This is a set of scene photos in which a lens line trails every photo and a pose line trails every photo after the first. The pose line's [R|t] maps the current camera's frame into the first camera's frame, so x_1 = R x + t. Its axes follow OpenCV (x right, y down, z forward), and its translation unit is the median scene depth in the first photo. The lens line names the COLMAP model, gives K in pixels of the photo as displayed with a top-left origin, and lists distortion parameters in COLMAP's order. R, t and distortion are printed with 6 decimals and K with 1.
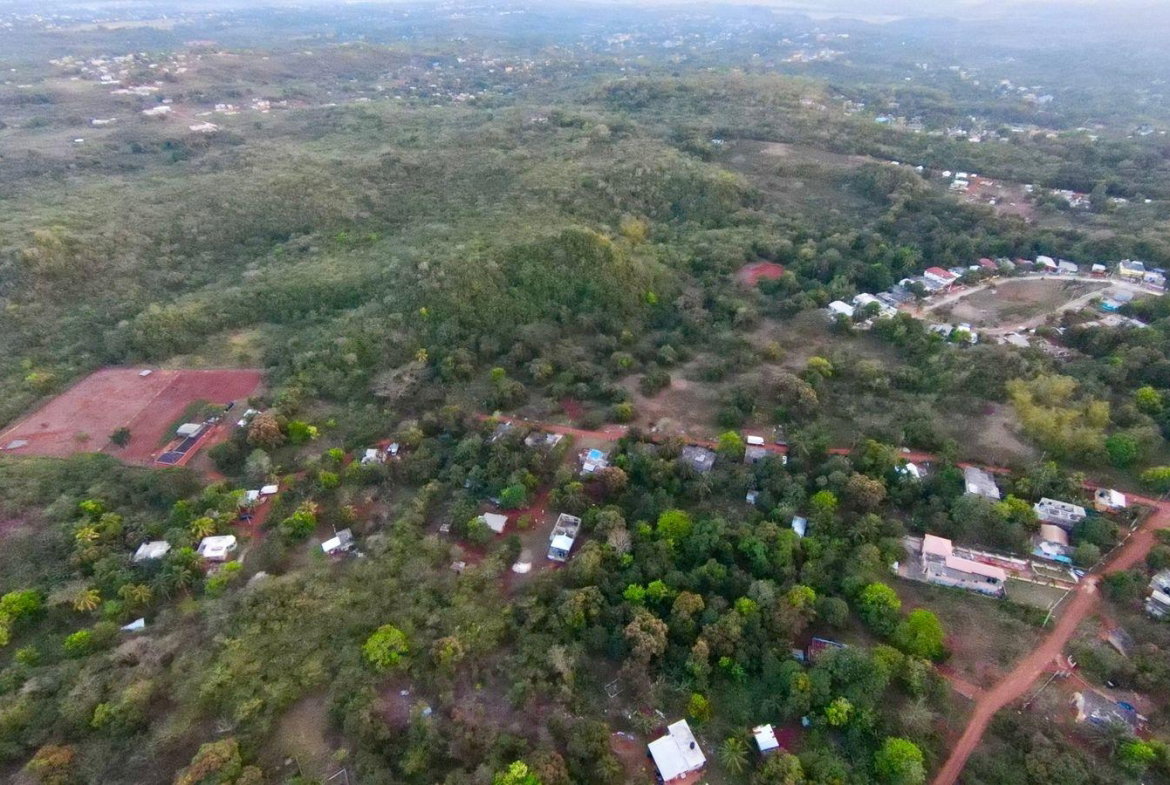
lens RADIAL K [[617.9, 0, 585.0], [0, 617.9, 392.5], [0, 0, 1]] dist [0.007287, -0.010704]
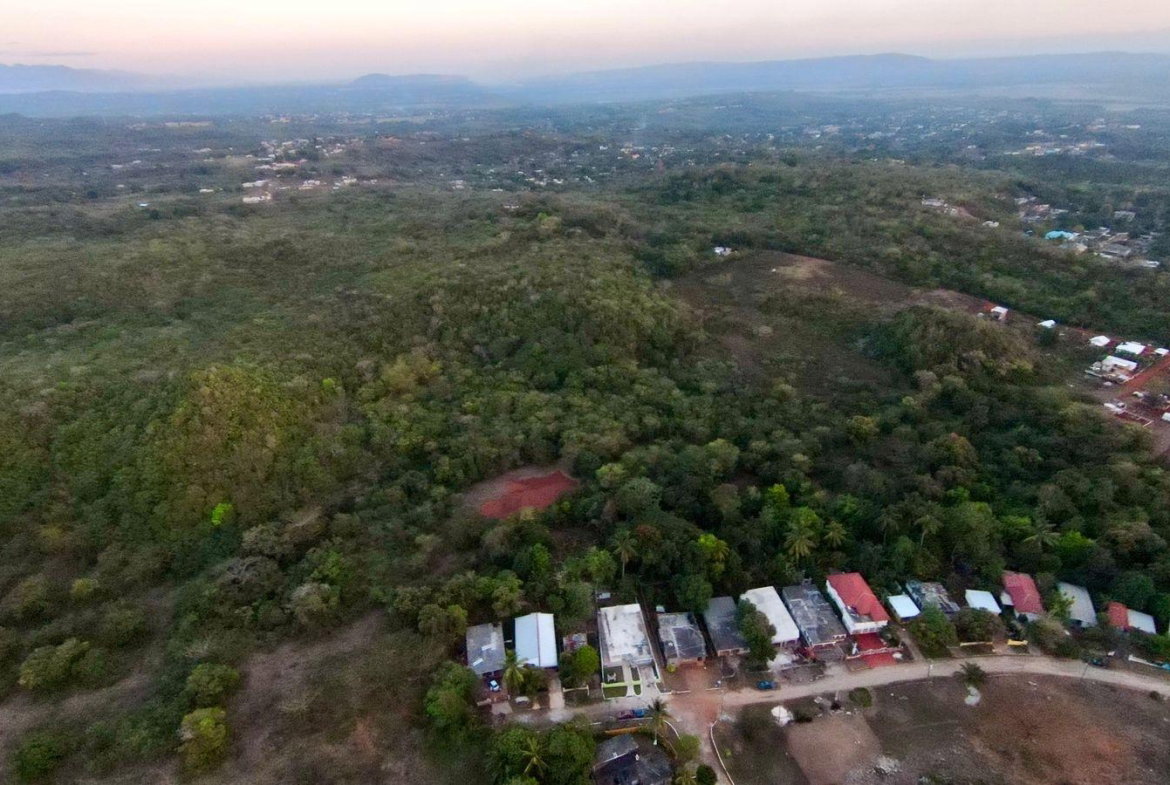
lens RADIAL K [[629.2, 0, 586.3], [0, 629.2, 371.2], [0, 0, 1]] dist [-0.000932, -0.002076]
pose [[0.920689, 0.141392, -0.363785, 0.453962], [-0.198233, 0.972306, -0.123794, -0.210625], [0.336207, 0.186091, 0.923220, 0.441467]]
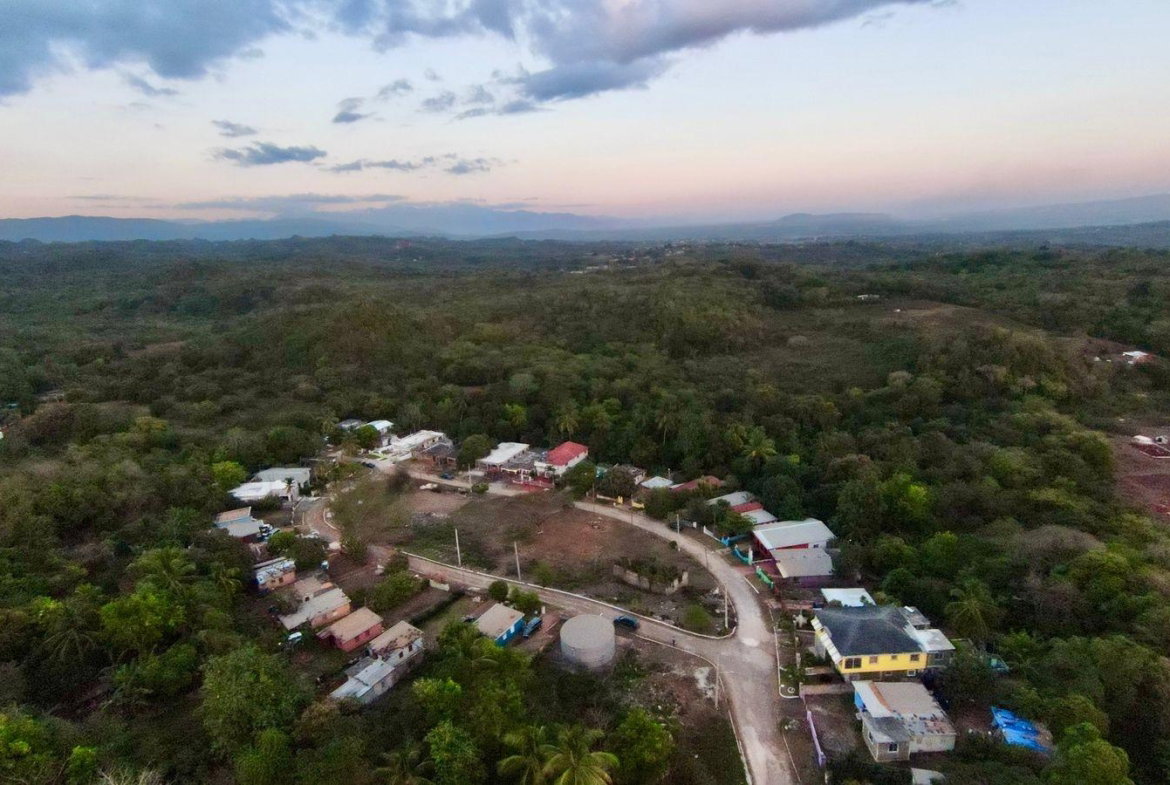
lens RADIAL K [[617.9, 0, 585.0], [0, 617.9, 392.5], [0, 0, 1]] dist [0.007287, -0.010704]
pose [[0.517063, 0.199781, -0.832306, 0.810943], [-0.460053, 0.884852, -0.073410, -0.173722], [0.721801, 0.420862, 0.549434, 0.617672]]
